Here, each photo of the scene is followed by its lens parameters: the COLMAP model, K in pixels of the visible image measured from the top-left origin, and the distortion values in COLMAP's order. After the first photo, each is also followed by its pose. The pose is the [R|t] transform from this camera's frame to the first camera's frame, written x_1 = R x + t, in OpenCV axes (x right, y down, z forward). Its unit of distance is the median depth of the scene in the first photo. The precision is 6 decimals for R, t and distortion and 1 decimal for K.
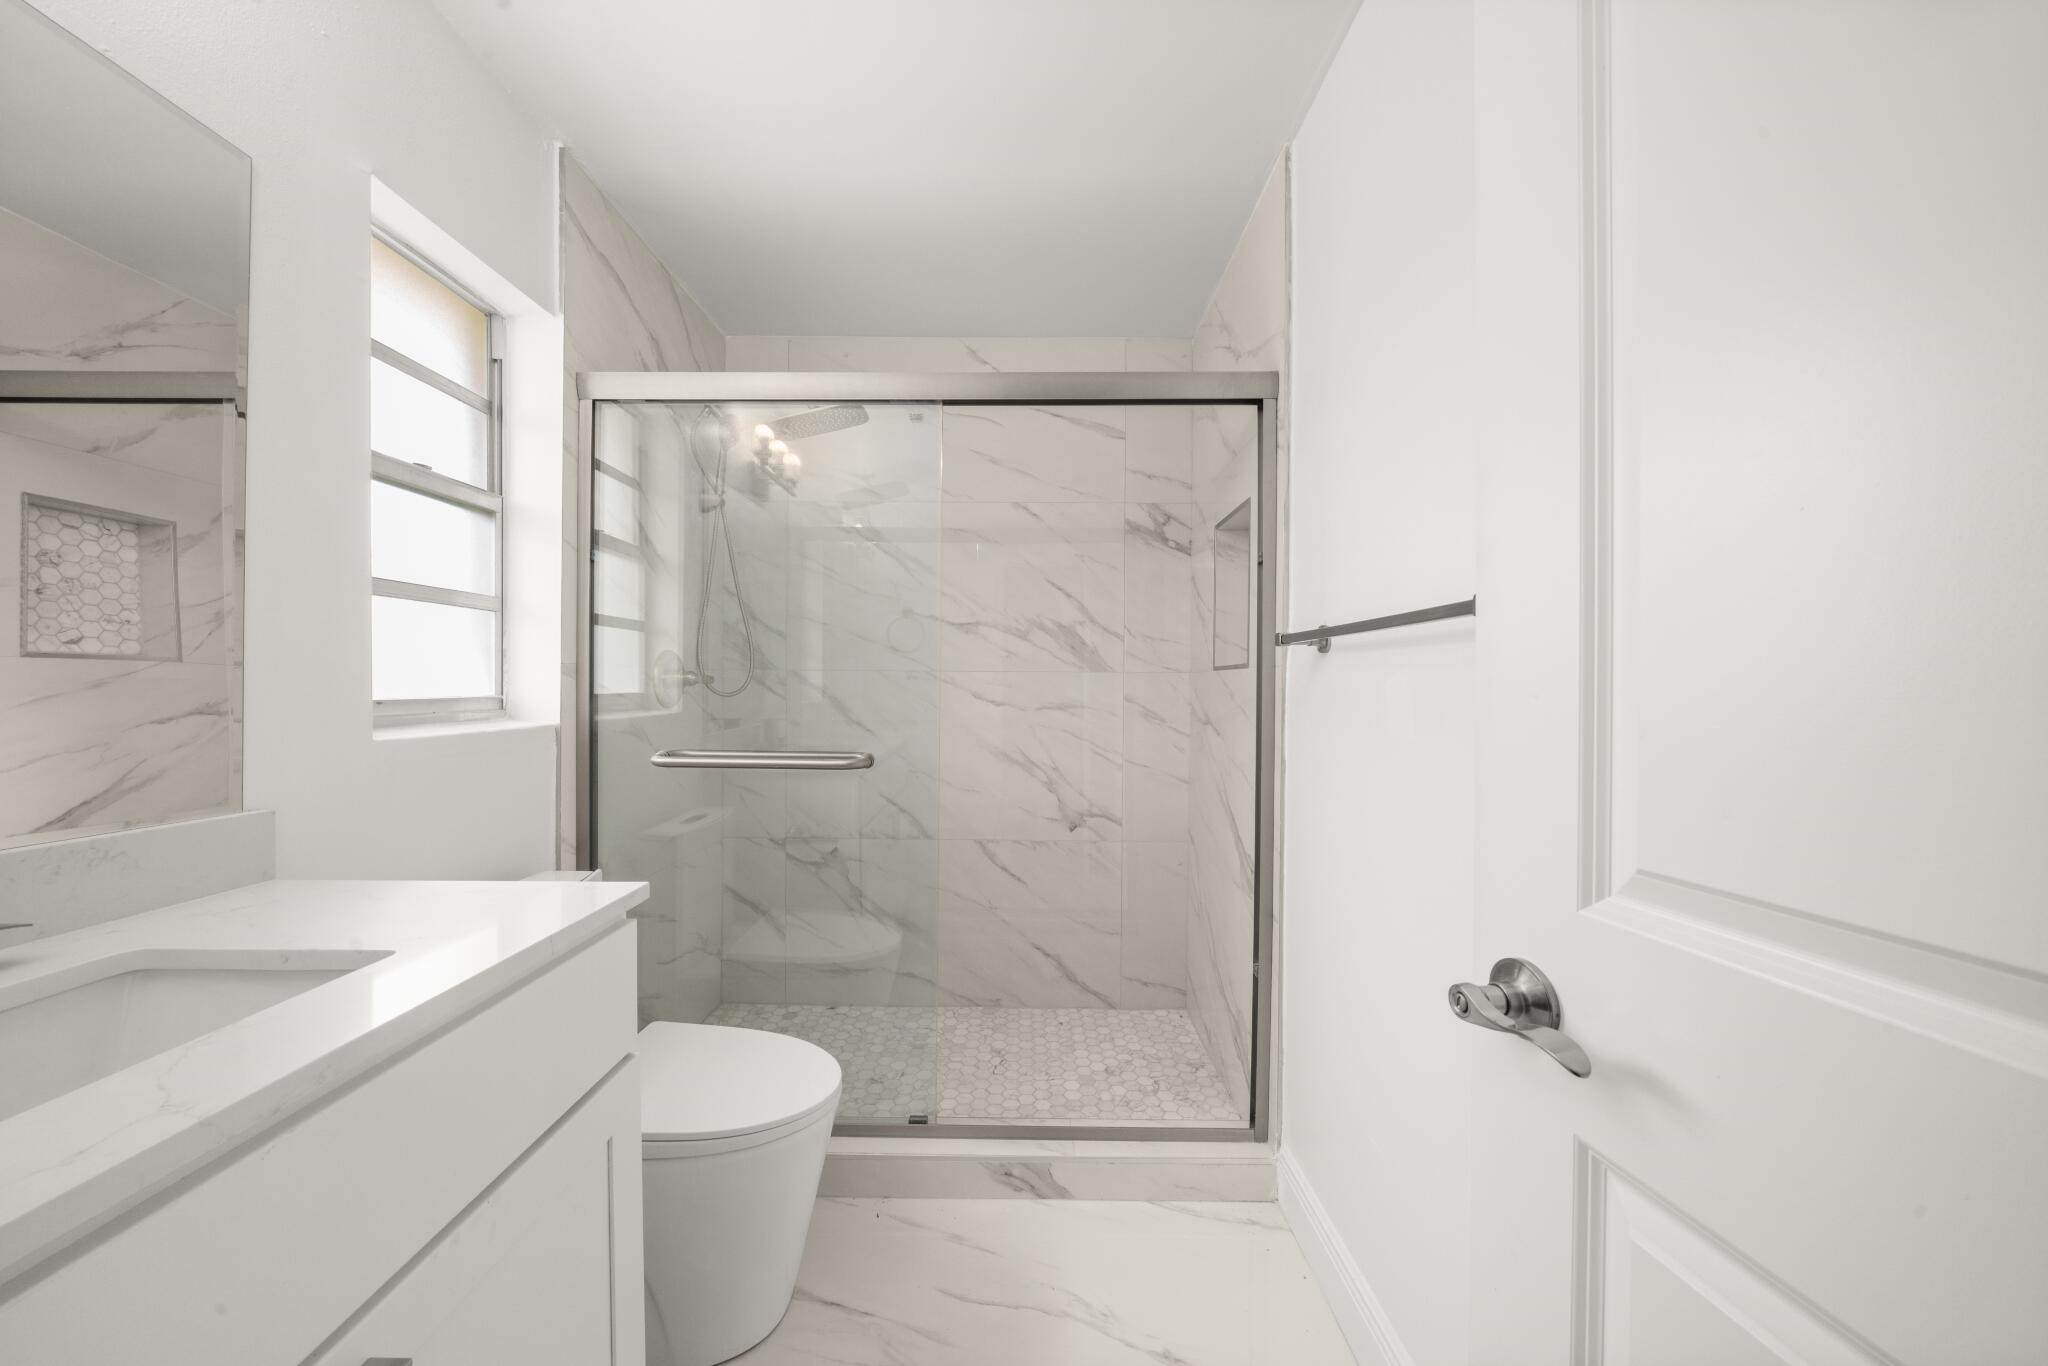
lens RADIAL K [[698.5, 0, 1019.4], [0, 698.5, 685.8], [0, 0, 1]] dist [0.000418, 0.000166]
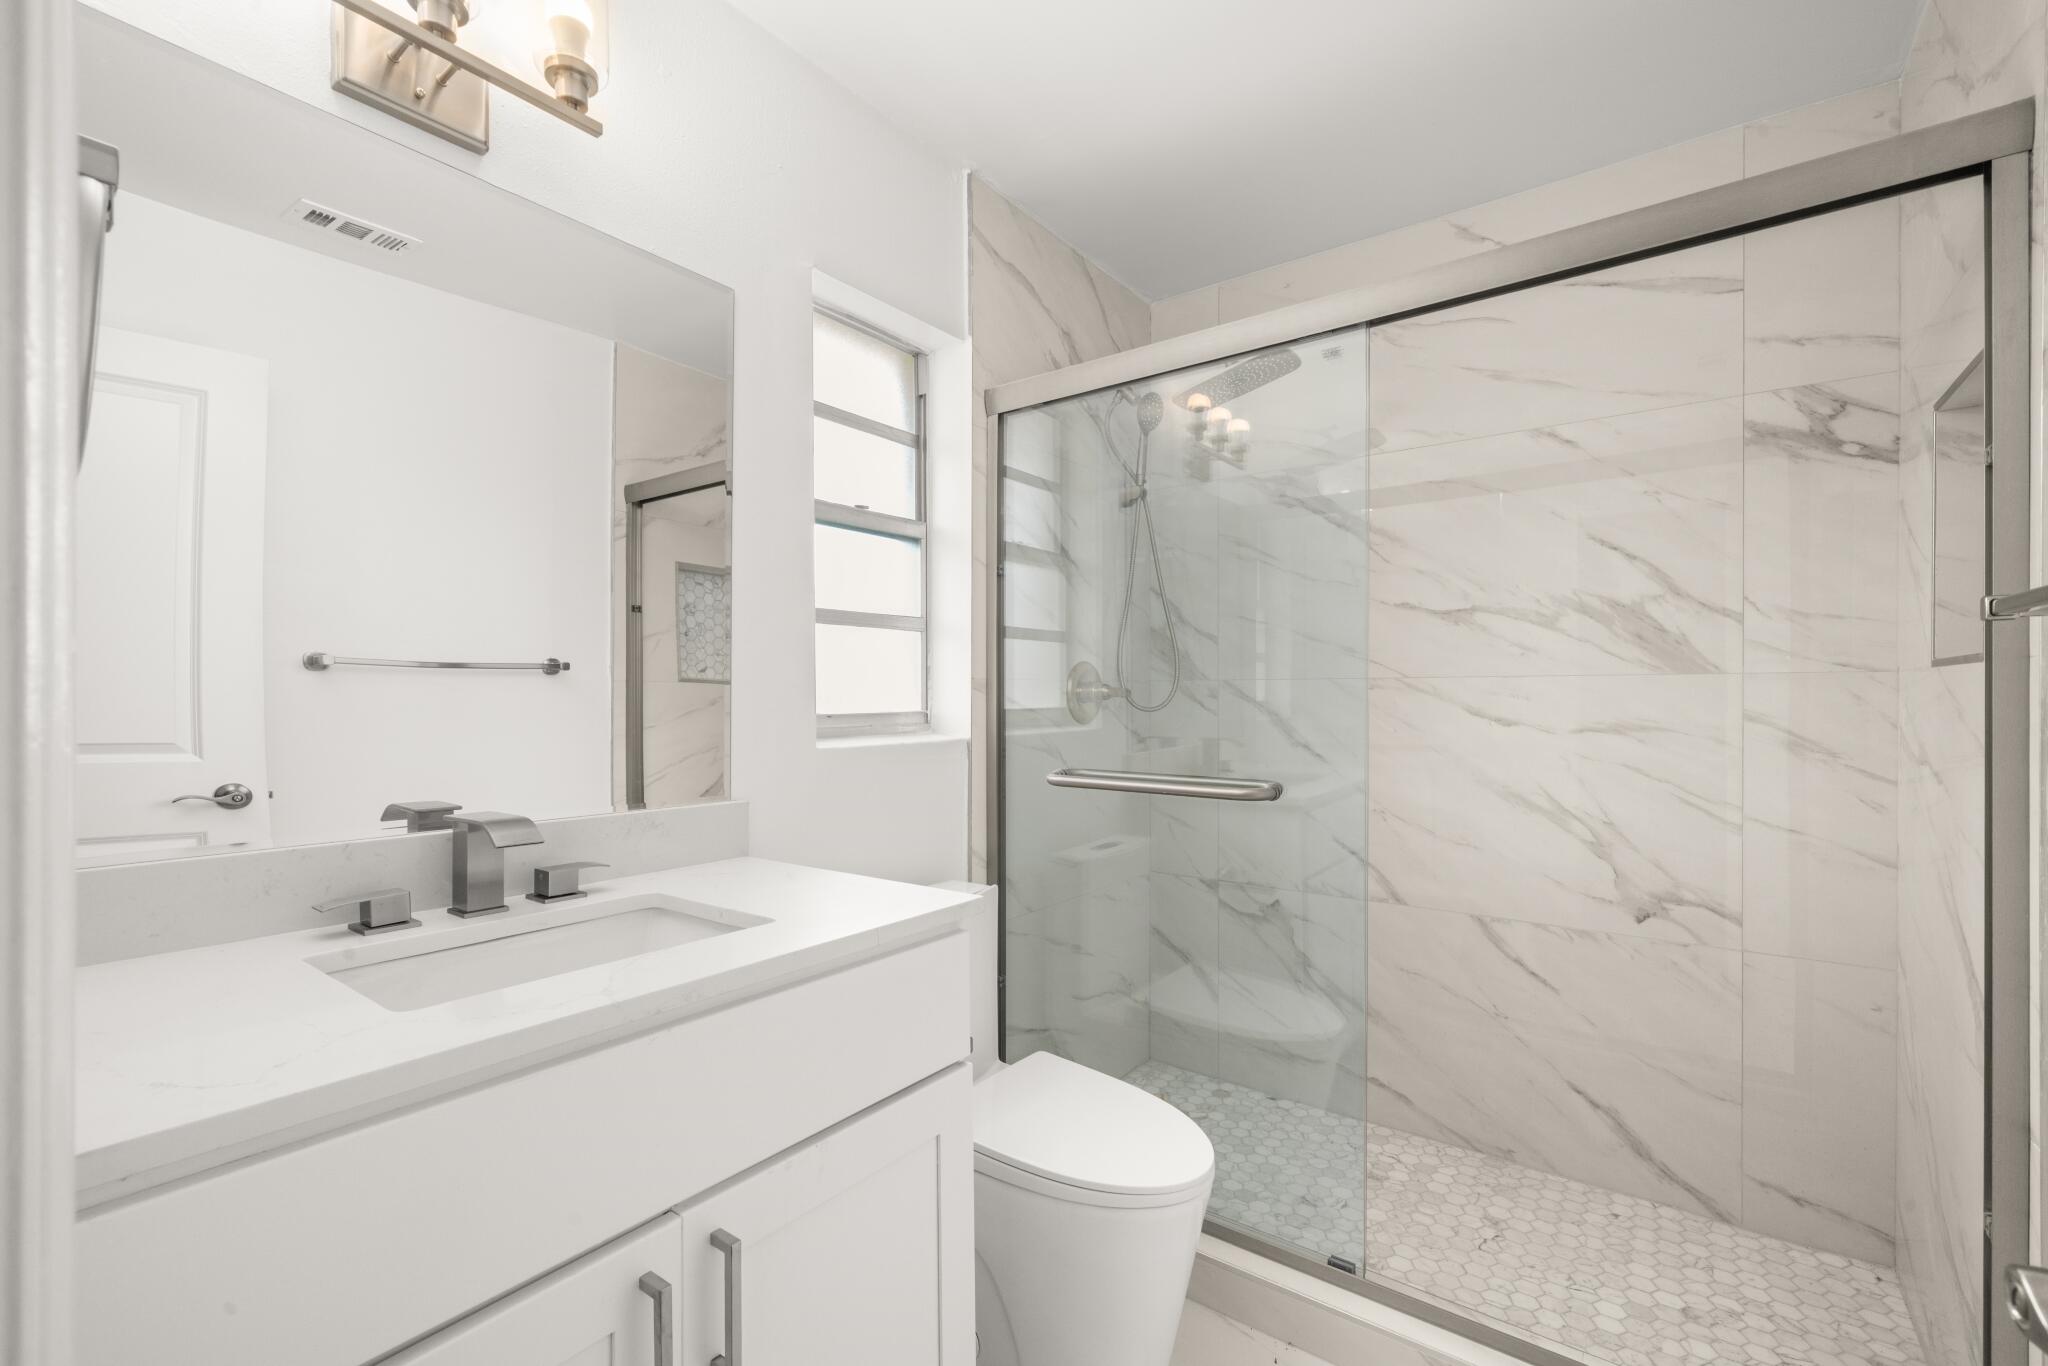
lens RADIAL K [[886.3, 0, 1023.6], [0, 886.3, 692.4], [0, 0, 1]] dist [0.011644, -0.000595]
pose [[0.805882, -0.011216, -0.591970, 0.130688], [0.007343, 0.999933, -0.008949, -0.000337], [0.592031, 0.002864, 0.805910, 0.001563]]
